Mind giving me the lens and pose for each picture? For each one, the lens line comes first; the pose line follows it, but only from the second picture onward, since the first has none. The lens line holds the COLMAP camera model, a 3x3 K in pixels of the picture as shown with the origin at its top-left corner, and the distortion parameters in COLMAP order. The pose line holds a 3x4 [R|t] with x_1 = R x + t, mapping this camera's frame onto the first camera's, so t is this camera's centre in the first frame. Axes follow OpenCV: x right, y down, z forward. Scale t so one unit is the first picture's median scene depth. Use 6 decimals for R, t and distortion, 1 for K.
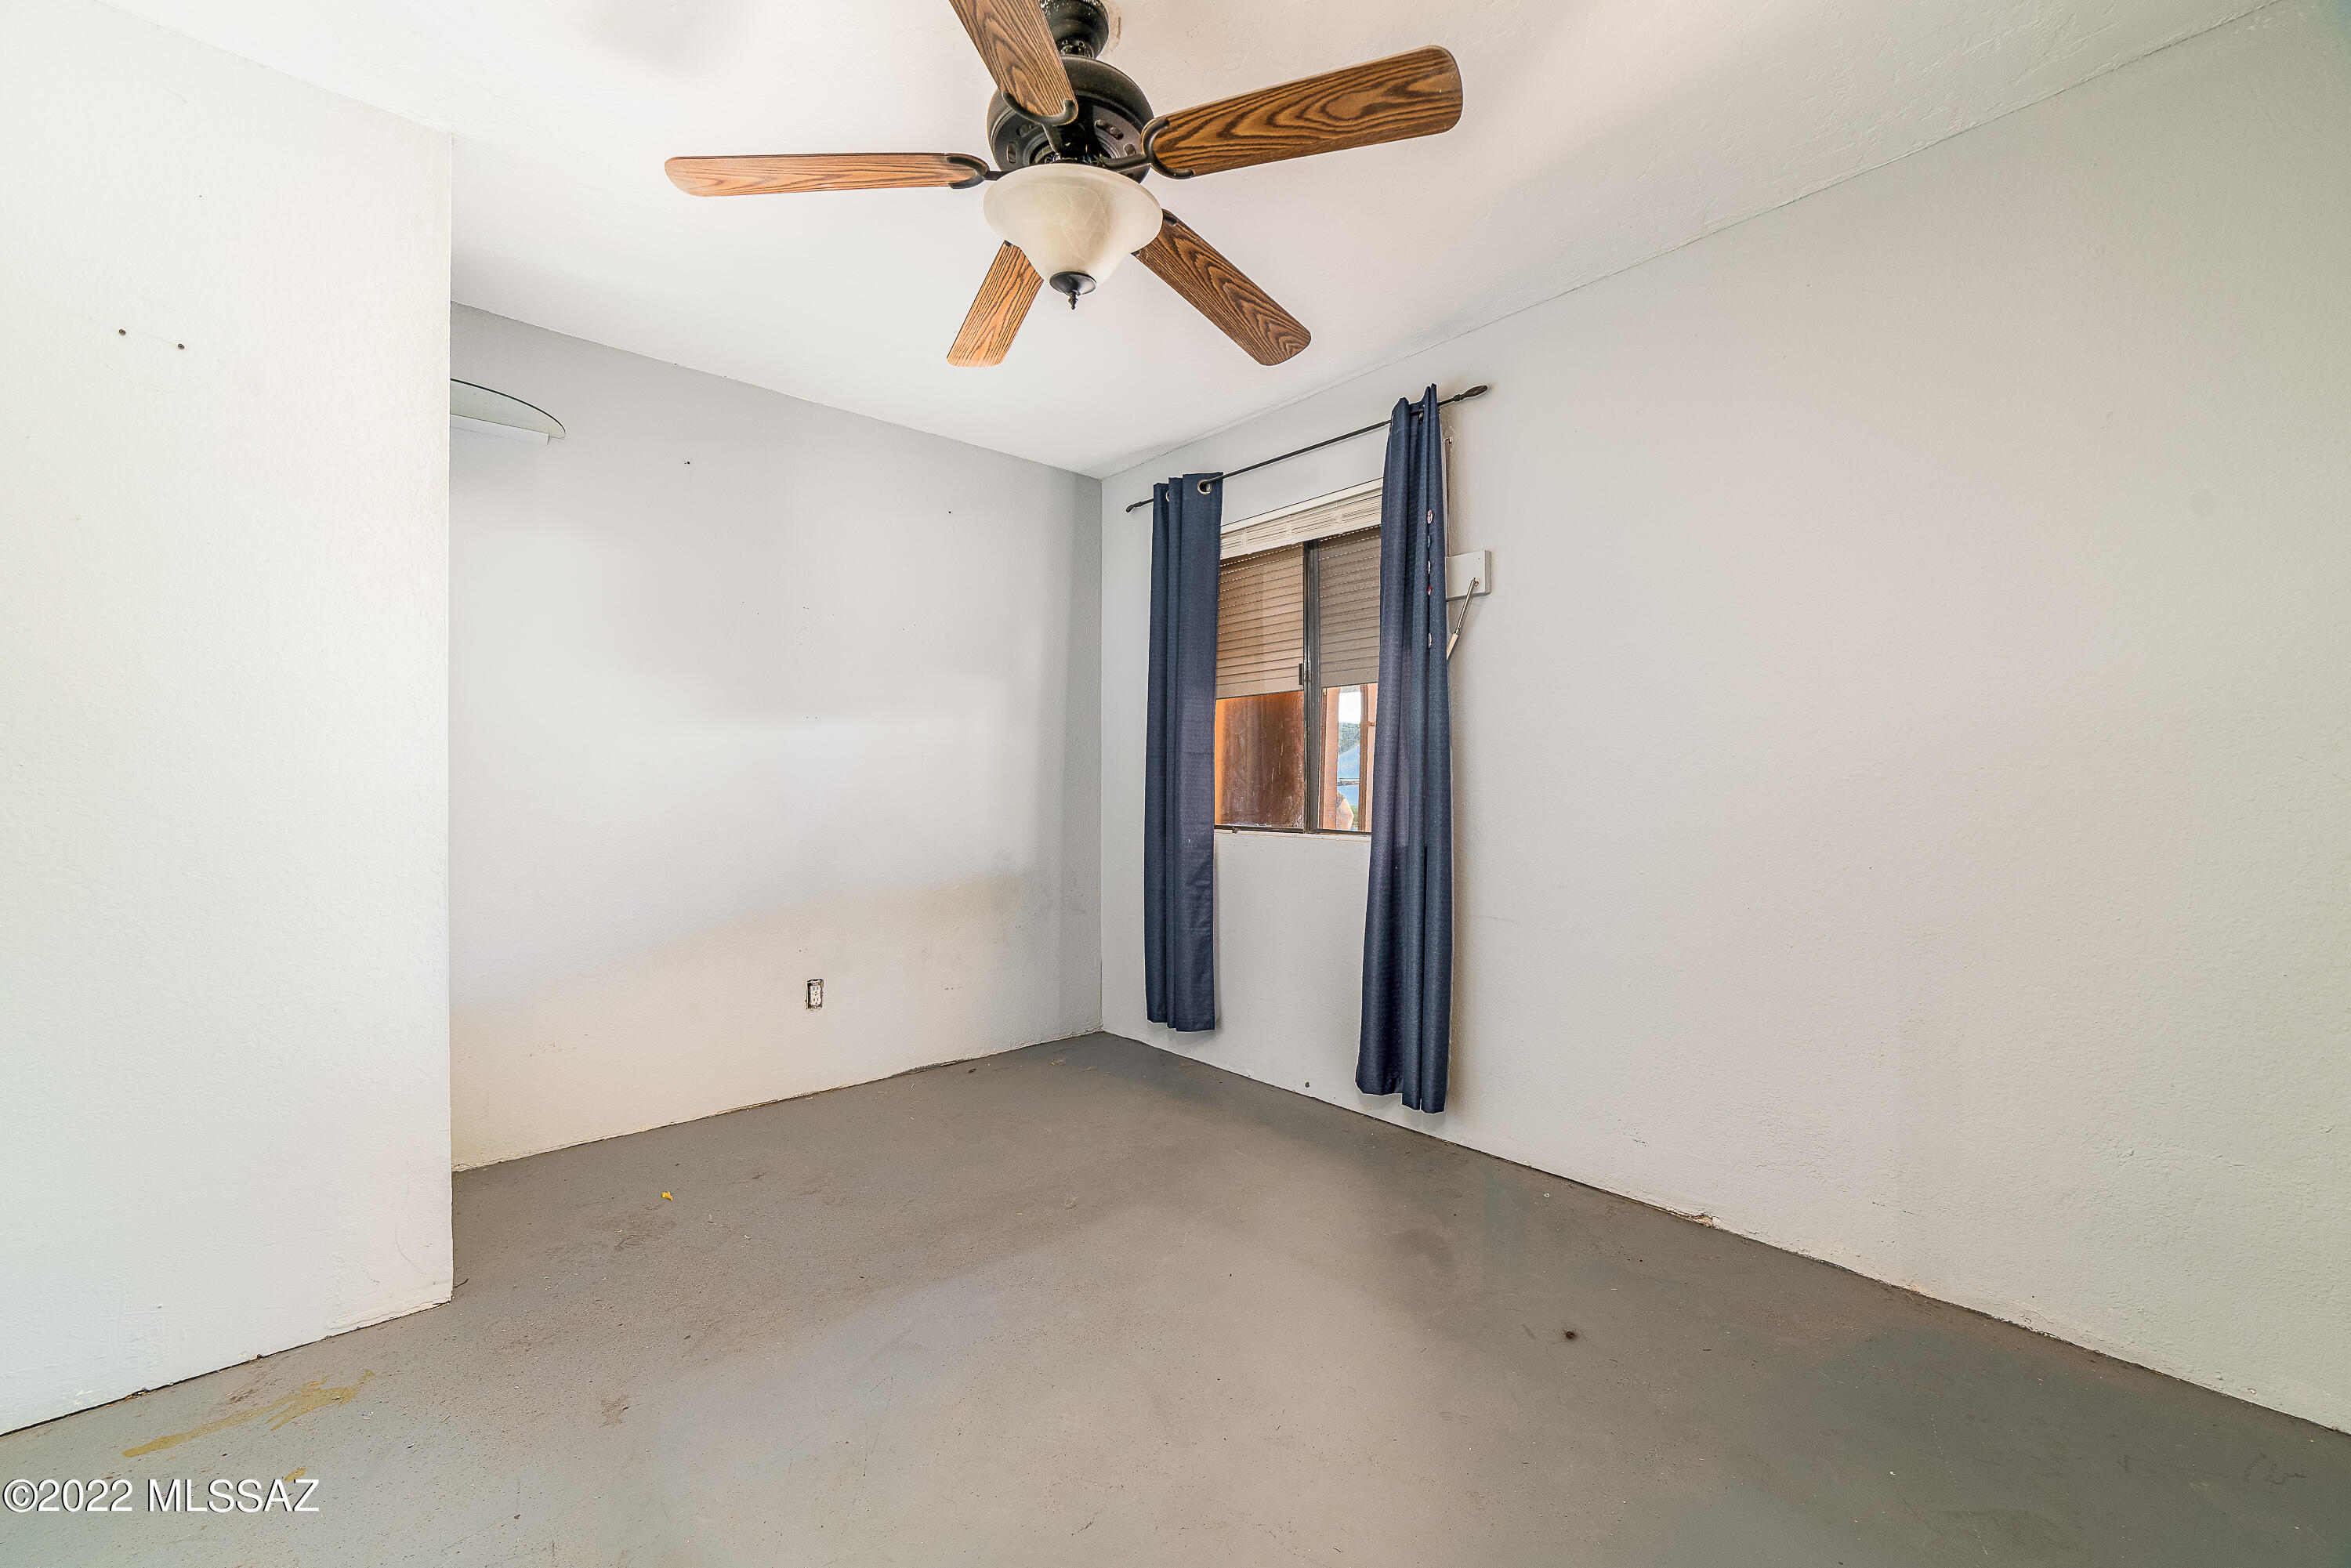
lens RADIAL K [[920.2, 0, 1177.3], [0, 920.2, 791.7], [0, 0, 1]] dist [-0.023966, 0.010522]
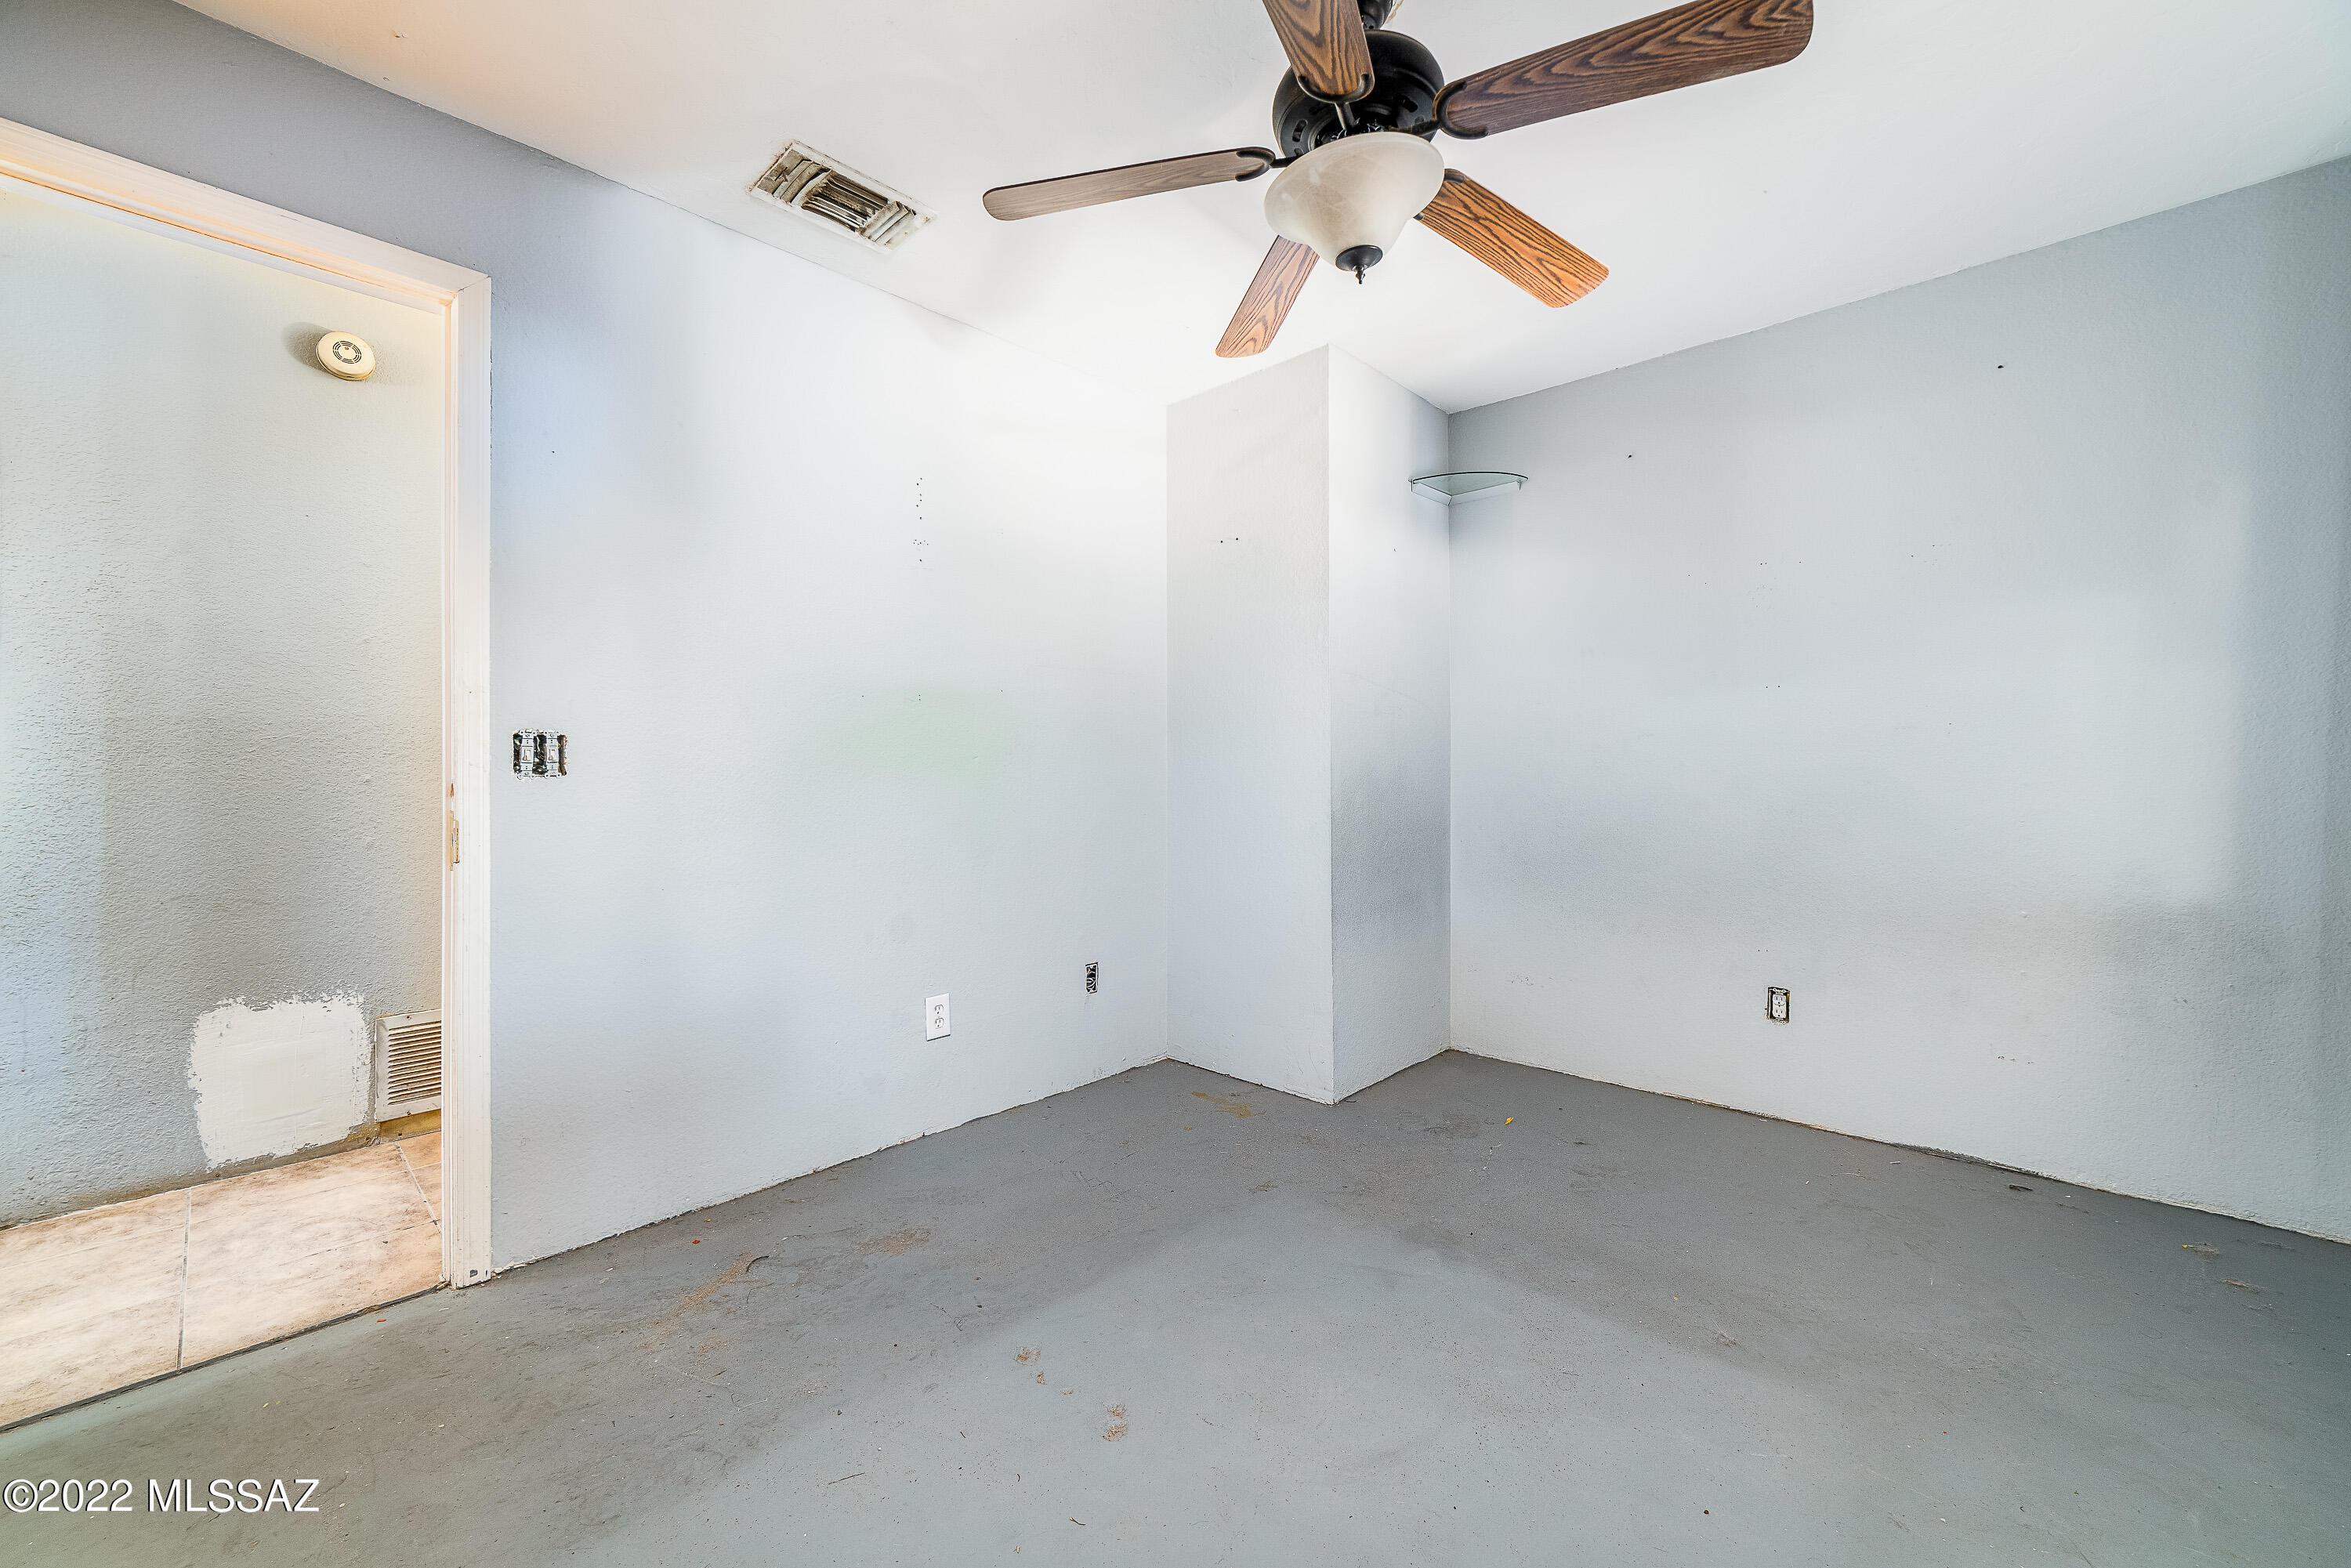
lens RADIAL K [[940.5, 0, 1164.8], [0, 940.5, 777.9], [0, 0, 1]] dist [-0.028286, 0.011679]
pose [[0.065992, 0.008811, -0.997781, 0.467217], [0.002698, 0.999956, 0.009009, -0.003691], [0.997816, -0.003287, 0.065965, 0.384019]]
